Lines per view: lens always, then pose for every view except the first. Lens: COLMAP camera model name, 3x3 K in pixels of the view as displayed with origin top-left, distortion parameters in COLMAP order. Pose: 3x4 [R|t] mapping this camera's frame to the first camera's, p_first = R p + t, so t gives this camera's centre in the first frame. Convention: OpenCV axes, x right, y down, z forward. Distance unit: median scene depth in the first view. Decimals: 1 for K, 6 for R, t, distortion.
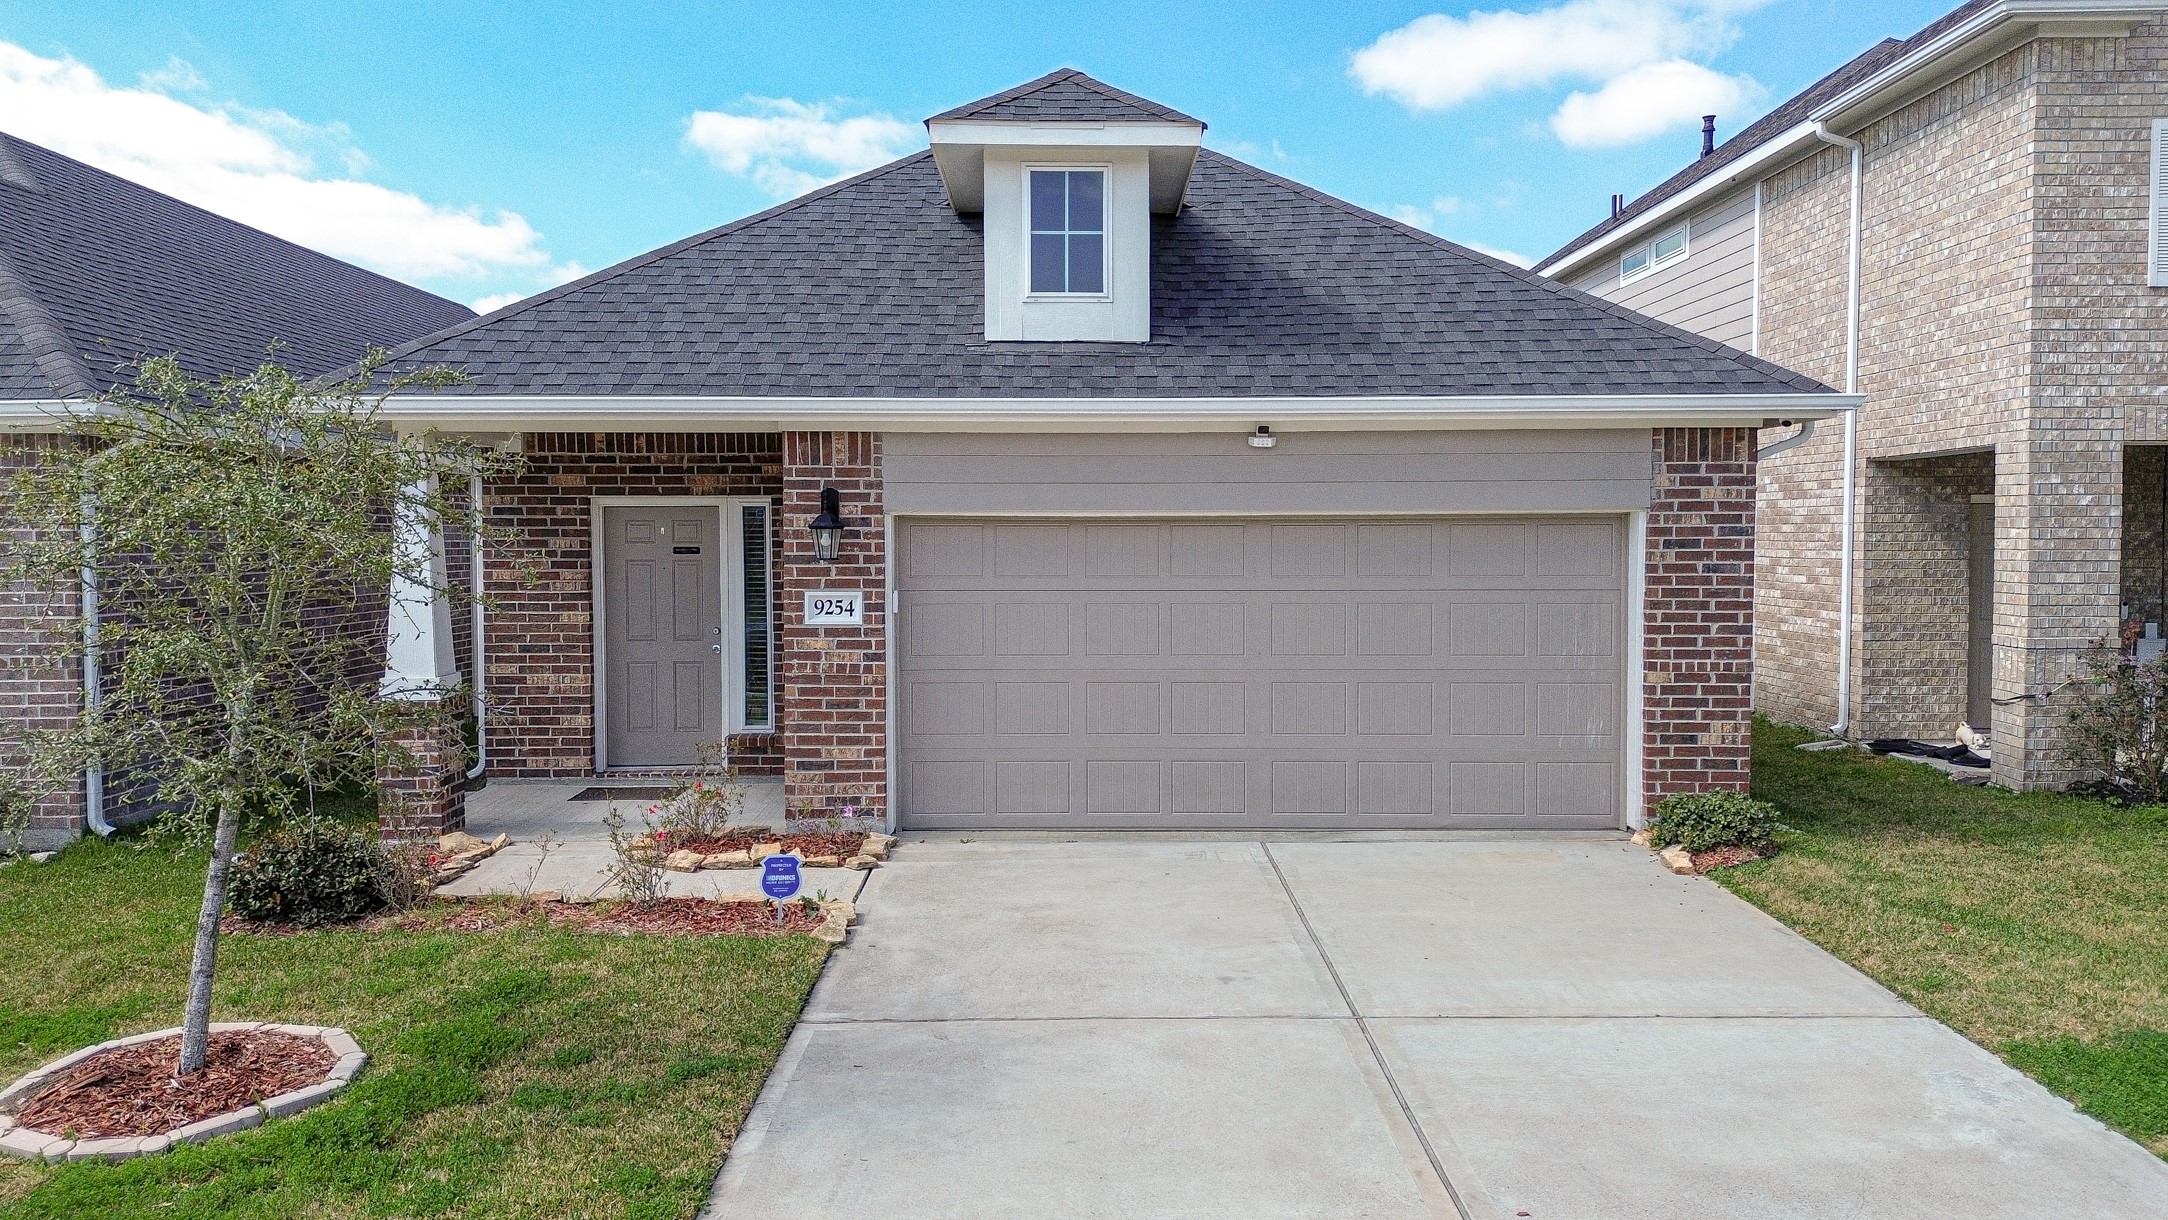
lens RADIAL K [[1559.3, 0, 1086.3], [0, 1559.3, 610.3], [0, 0, 1]] dist [0.025930, -0.018740]
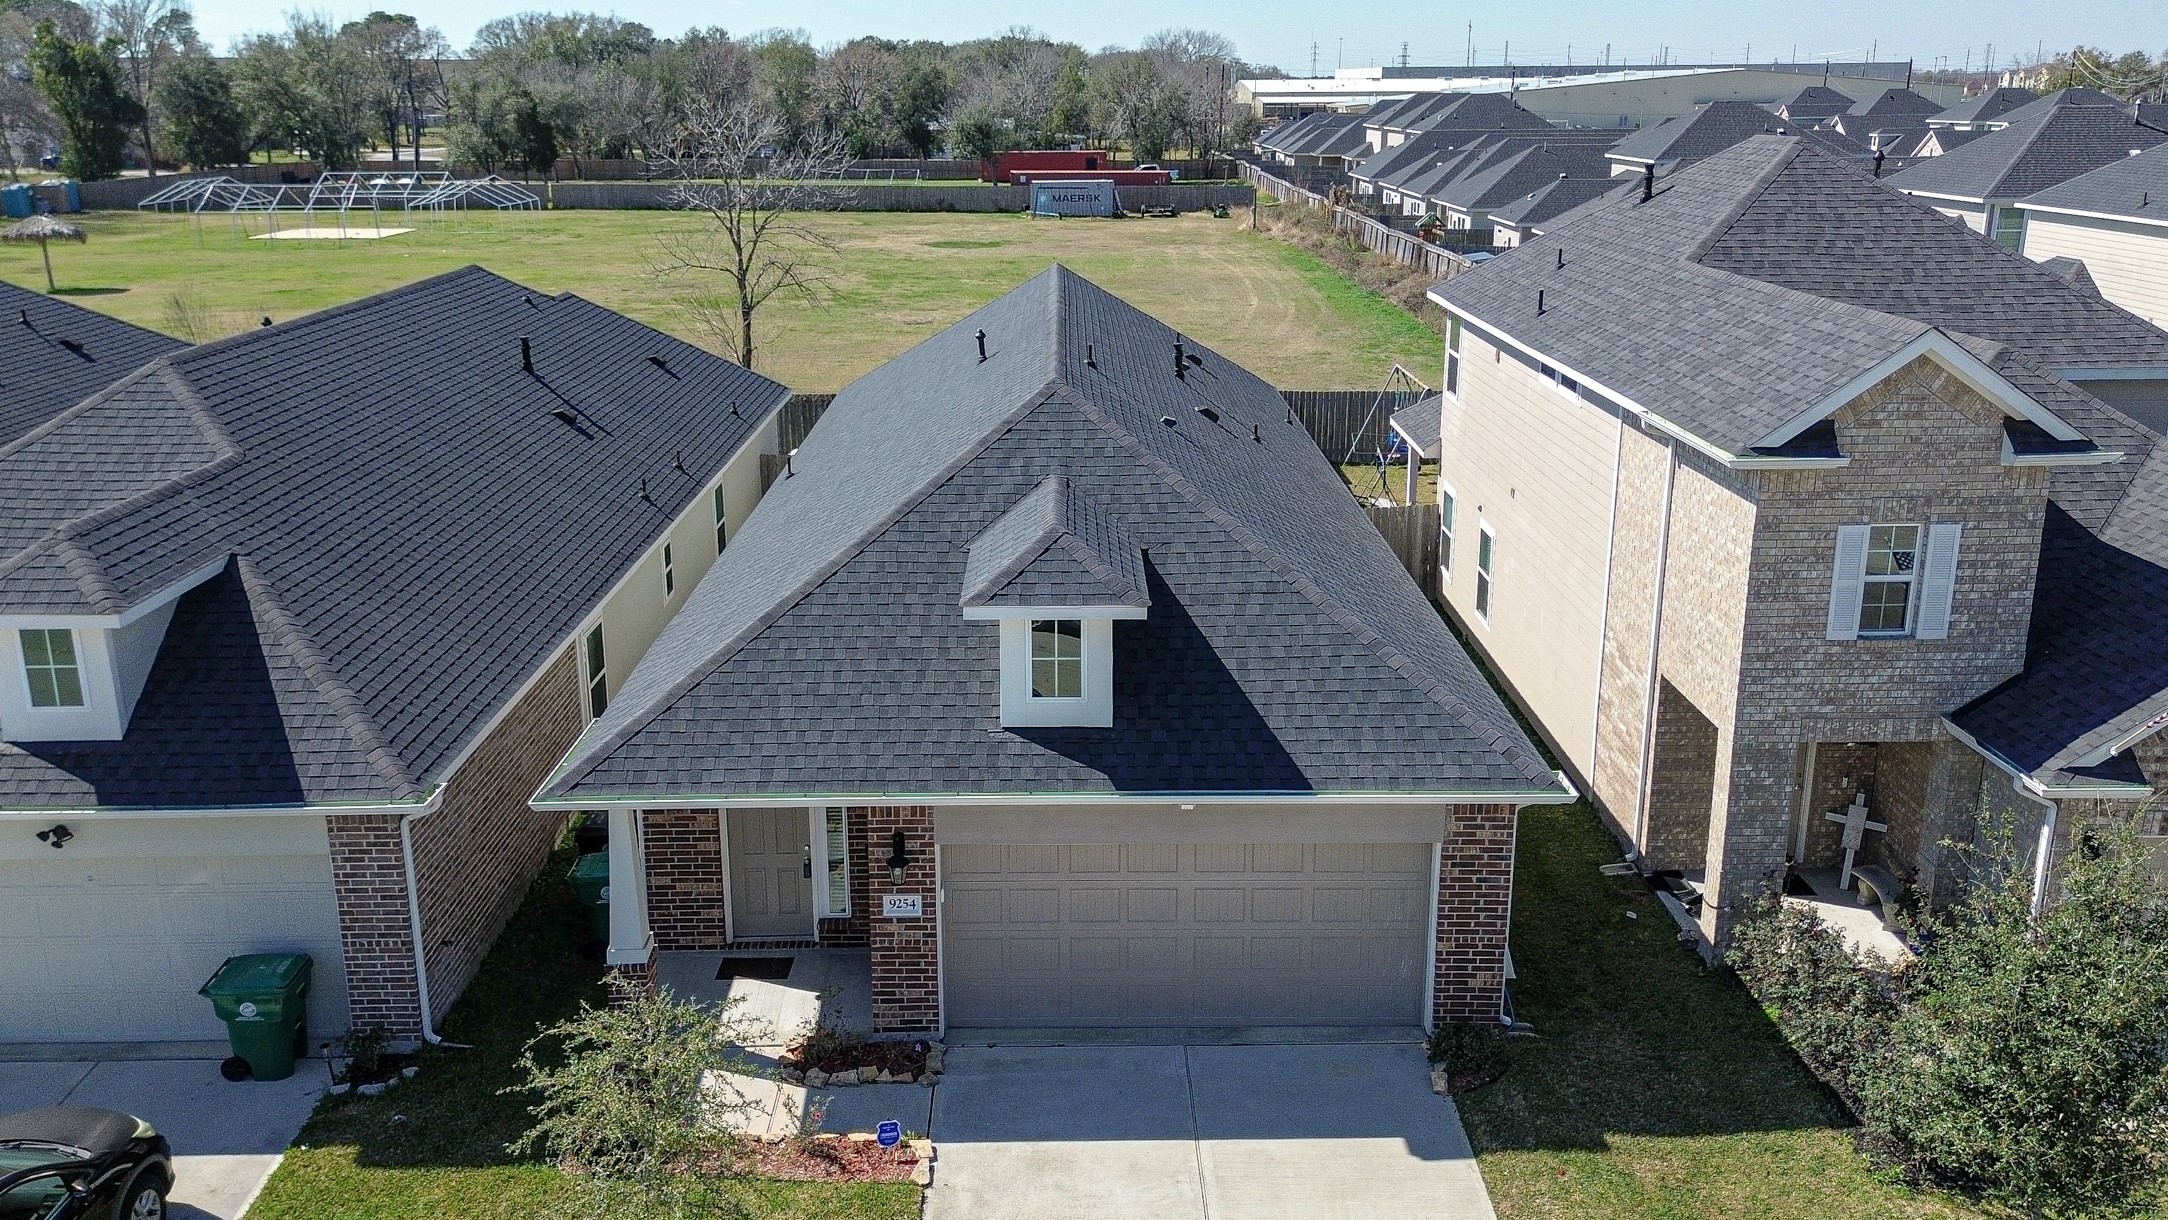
lens RADIAL K [[1787.0, 0, 1082.6], [0, 1787.0, 608.0], [0, 0, 1]] dist [0.018986, -0.000193]
pose [[0.999991, 0.000155, 0.004299, 0.005461], [-0.001141, 0.973139, 0.230216, -0.680619], [-0.004148, -0.230218, 0.973130, -0.622044]]
